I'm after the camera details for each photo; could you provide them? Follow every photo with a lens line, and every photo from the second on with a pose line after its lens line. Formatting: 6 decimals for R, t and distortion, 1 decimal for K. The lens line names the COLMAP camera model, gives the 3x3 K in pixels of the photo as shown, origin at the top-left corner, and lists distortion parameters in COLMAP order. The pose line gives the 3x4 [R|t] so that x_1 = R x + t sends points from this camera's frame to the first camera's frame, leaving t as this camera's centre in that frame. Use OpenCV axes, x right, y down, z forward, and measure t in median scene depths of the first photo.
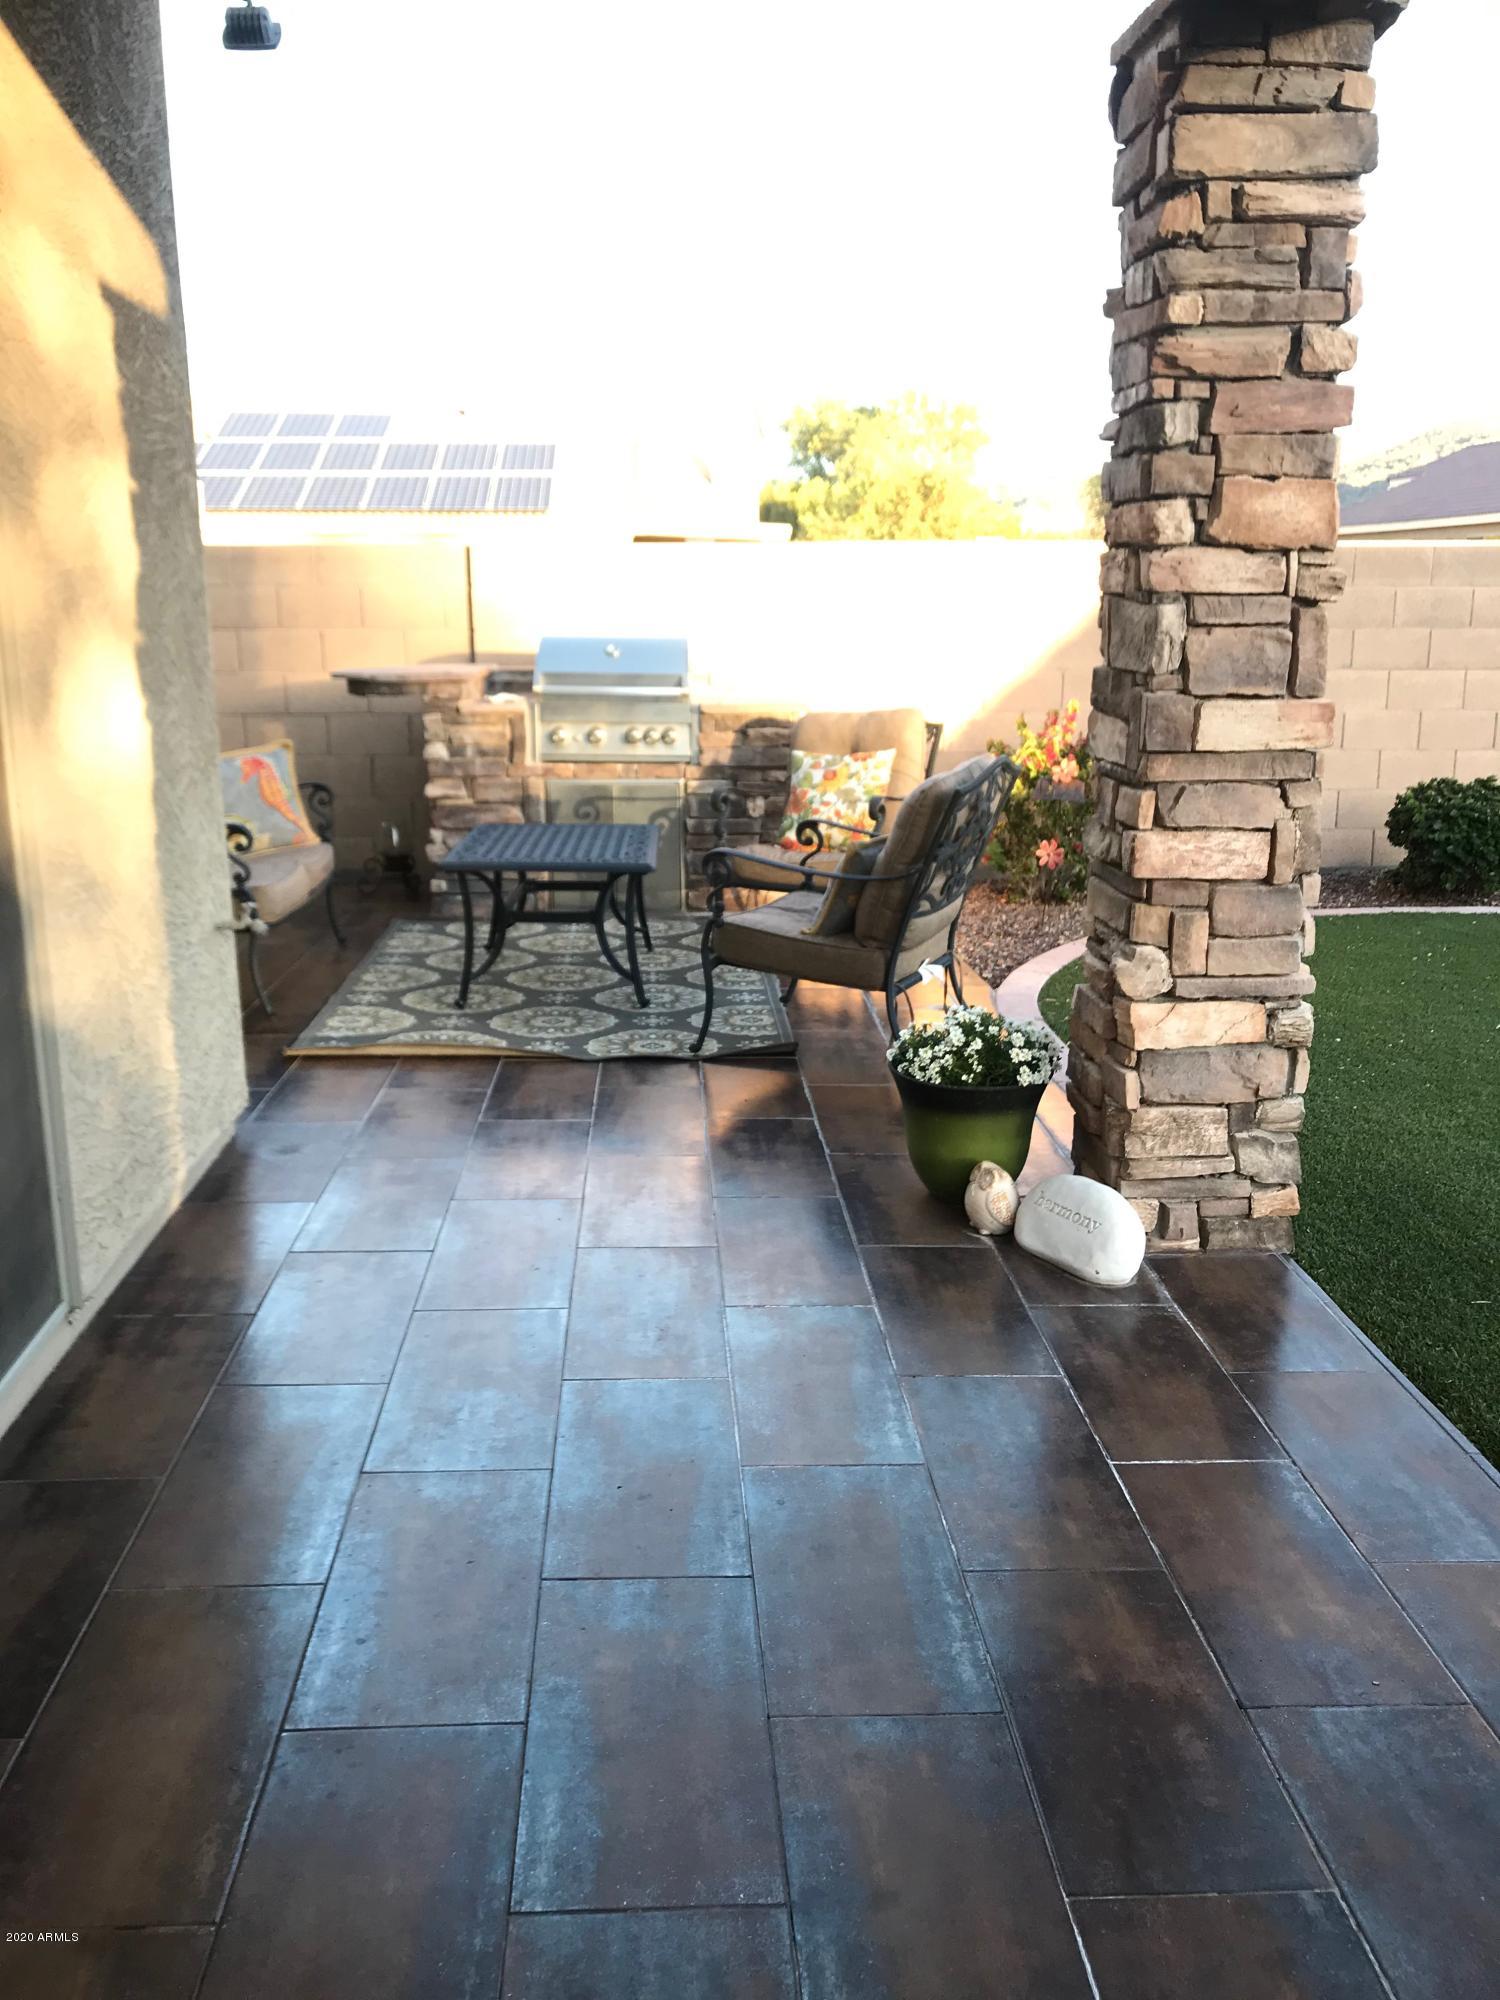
lens RADIAL K [[1628.3, 0, 750.7], [0, 1628.3, 979.5], [0, 0, 1]] dist [0.042657, -0.065618]
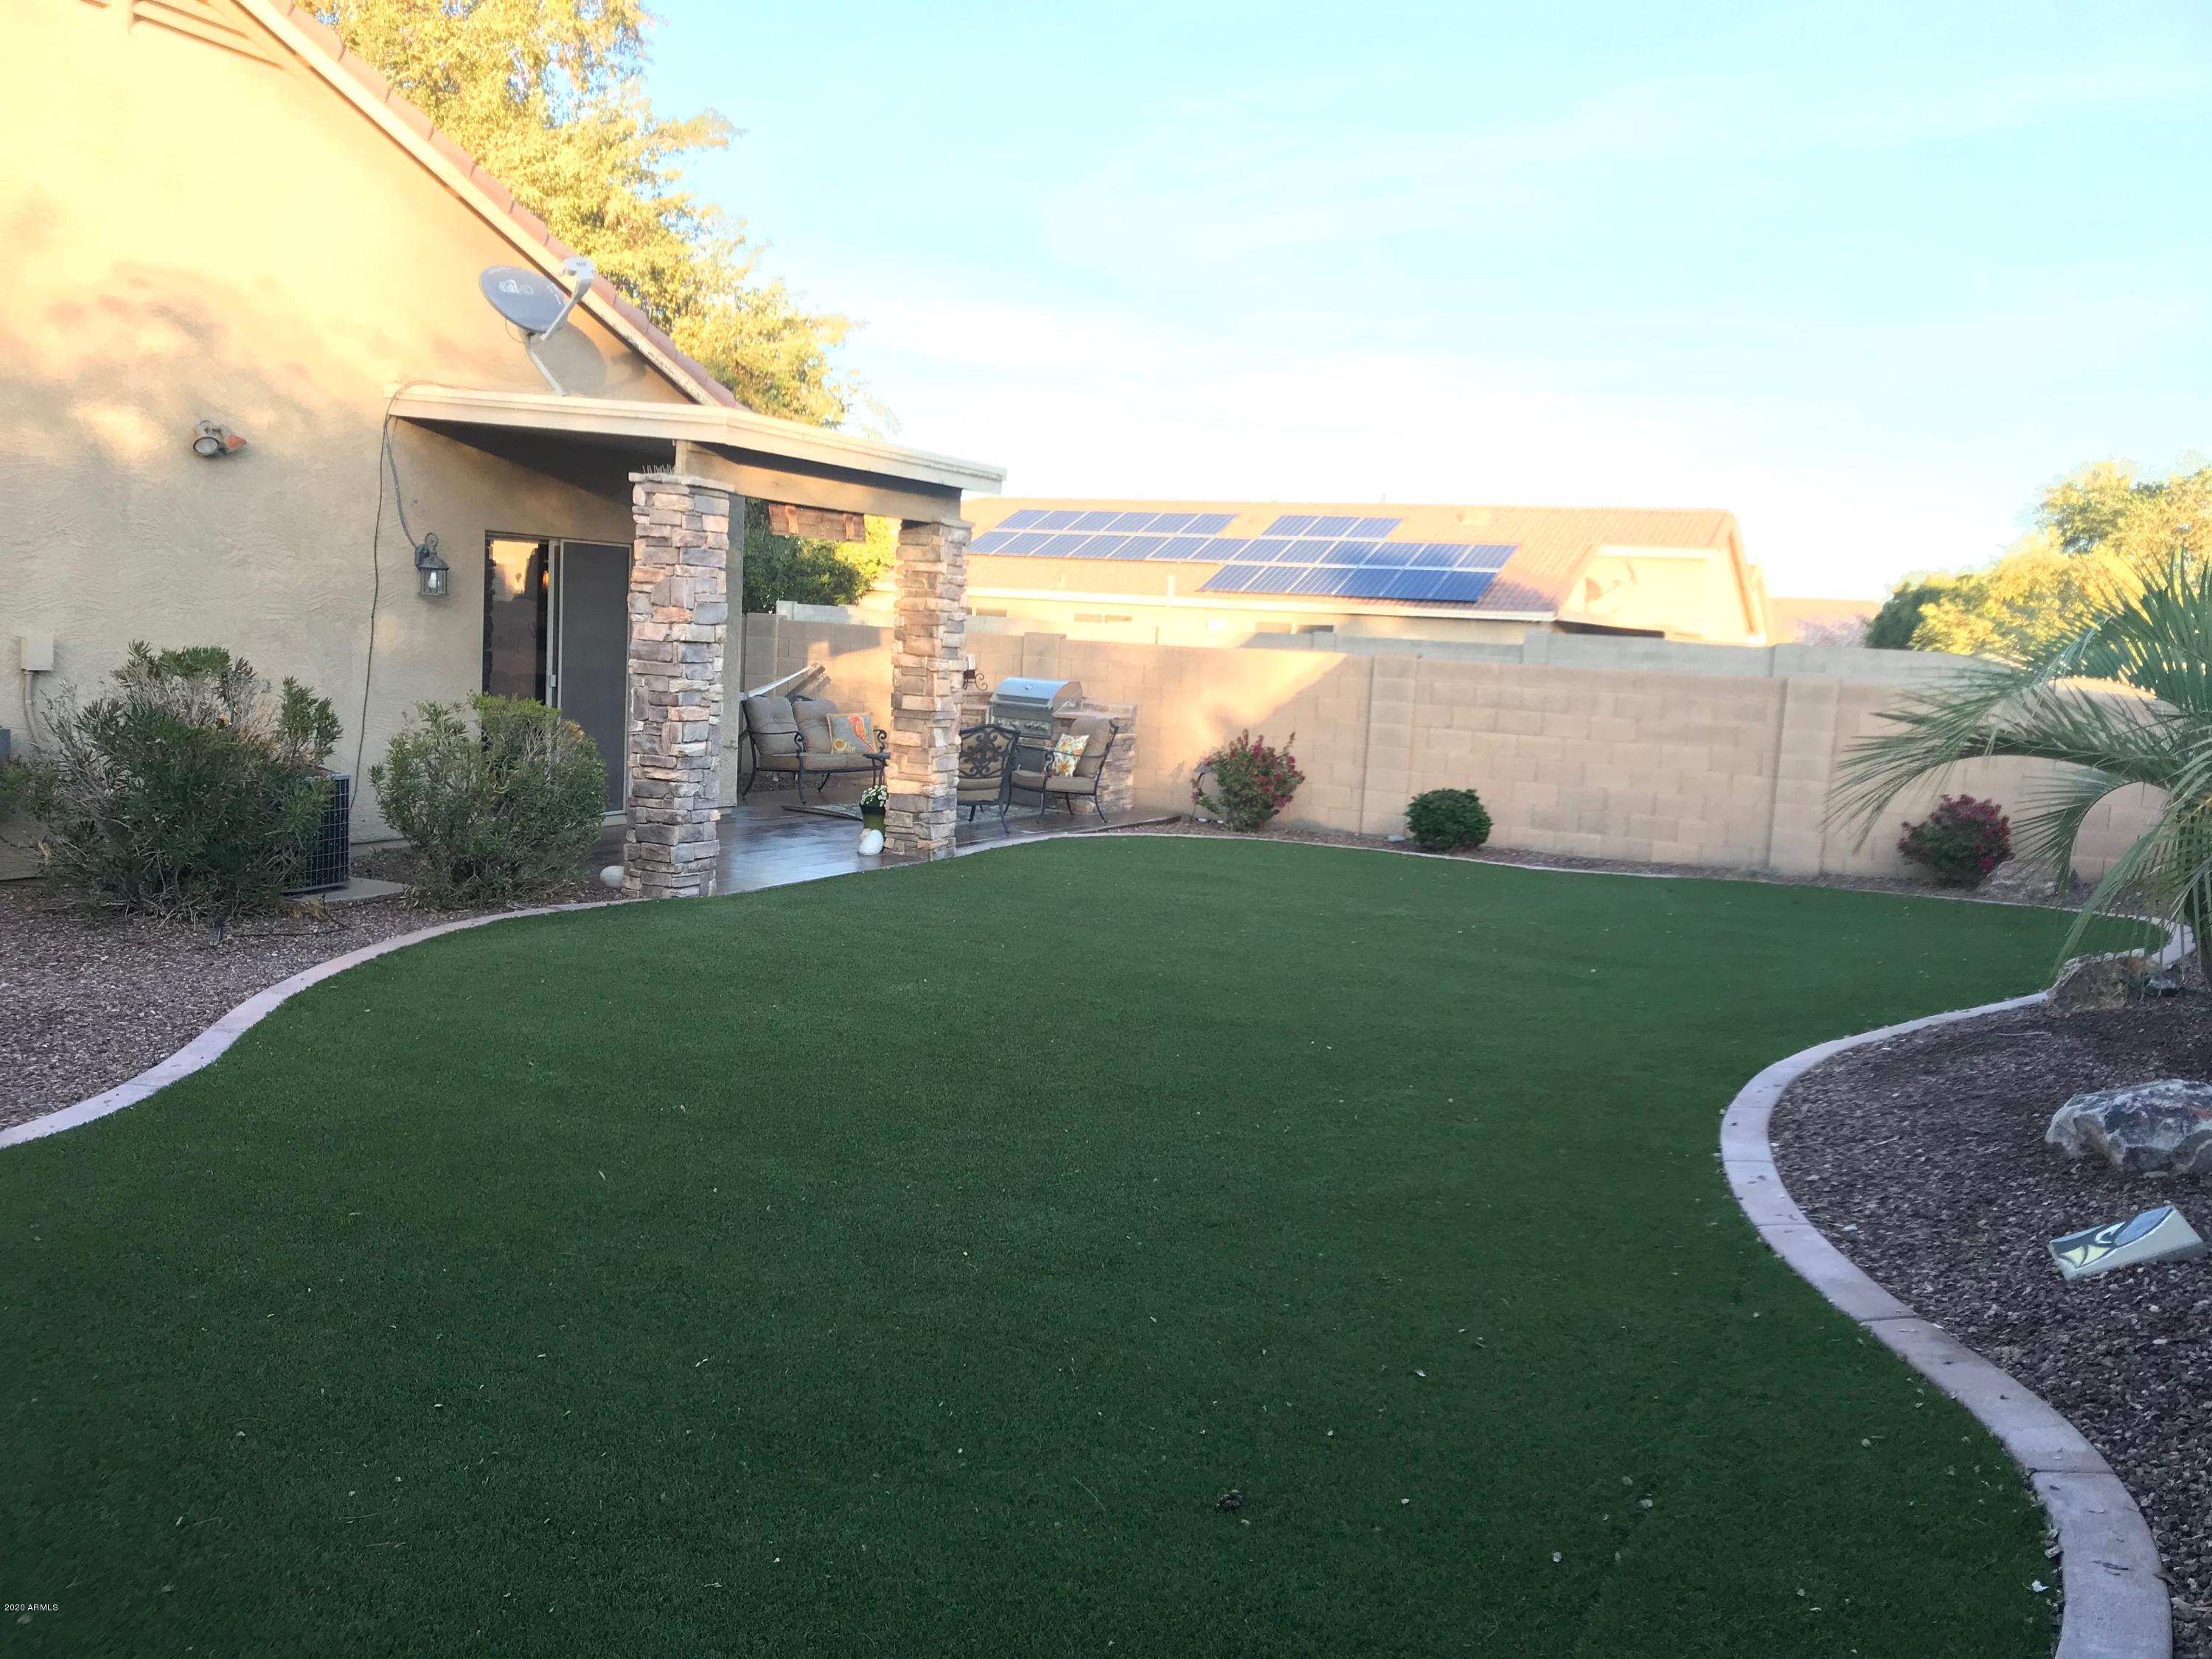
lens RADIAL K [[1730.8, 0, 1106.0], [0, 1730.8, 829.5], [0, 0, 1]] dist [0.054546, -0.000700]
pose [[0.859559, 0.104825, -0.500170, 2.538758], [-0.170522, 0.981475, -0.087351, 0.370921], [0.481748, 0.160373, 0.861510, -1.987376]]
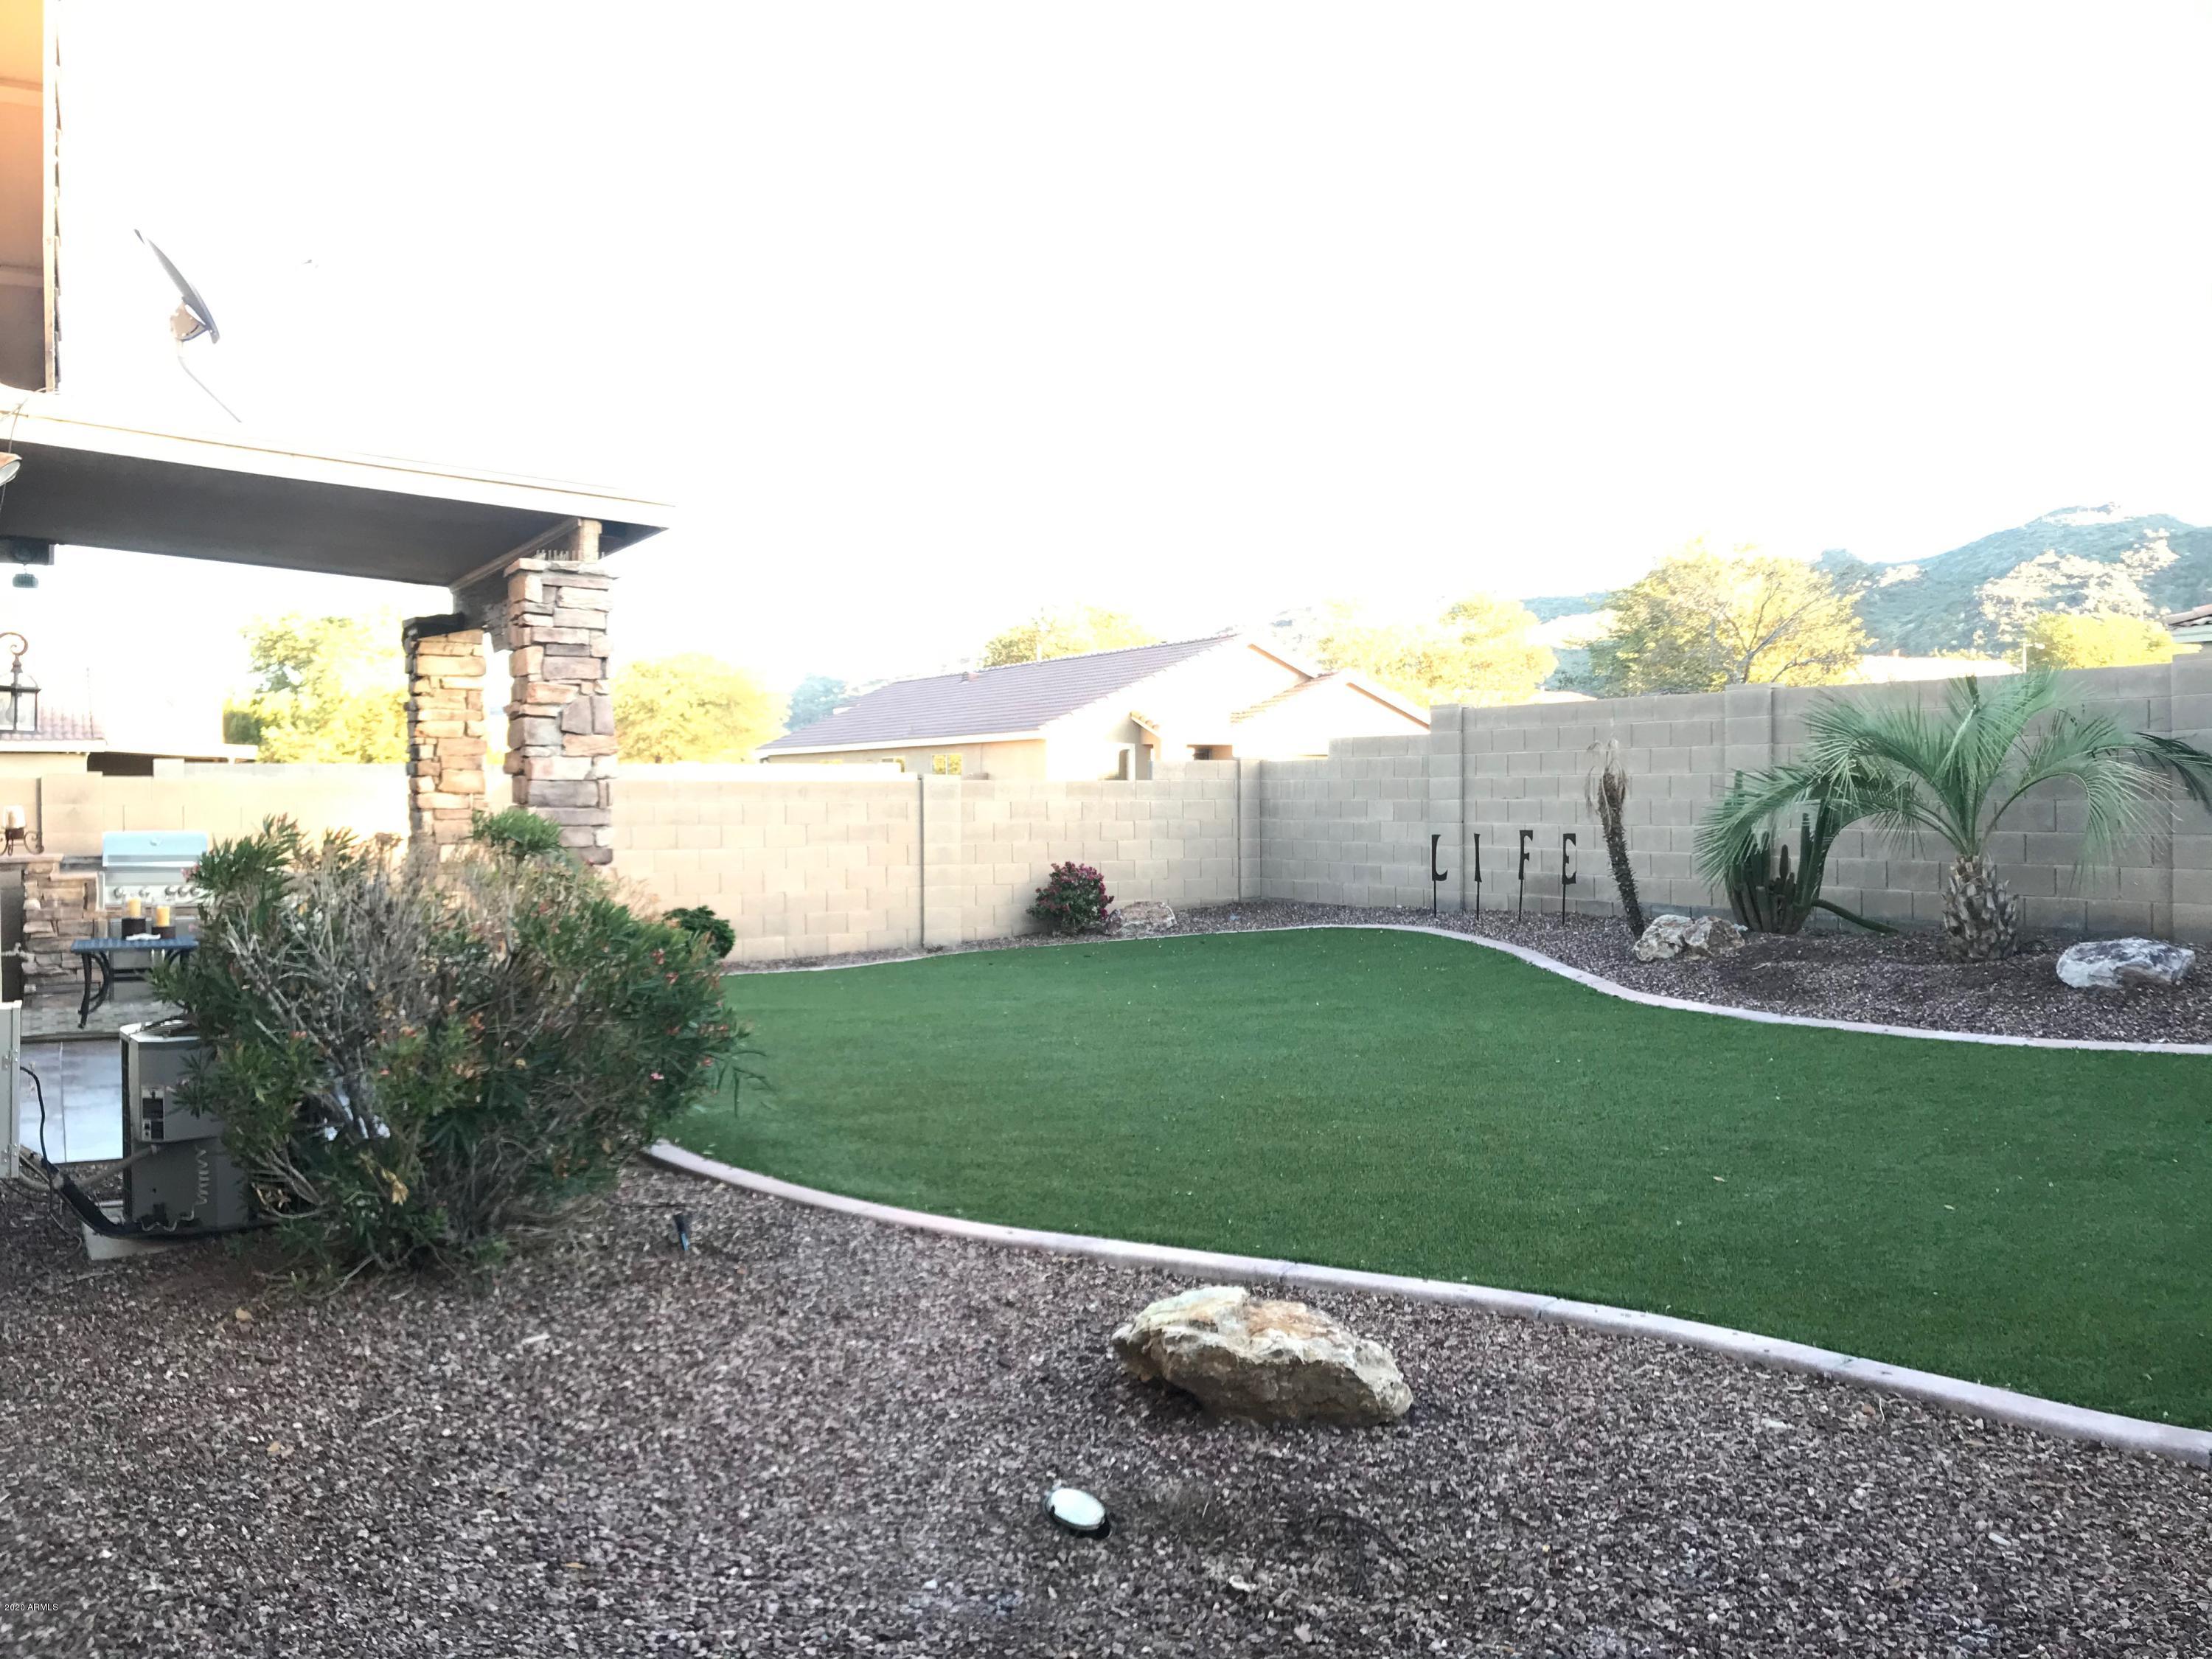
lens RADIAL K [[1756.2, 0, 1106.0], [0, 1756.2, 829.5], [0, 0, 1]] dist [-0.000963, -0.000771]
pose [[0.887940, -0.012193, 0.459798, -0.098322], [0.110661, 0.975949, -0.187822, 0.488467], [-0.446449, 0.217656, 0.867934, -2.101636]]
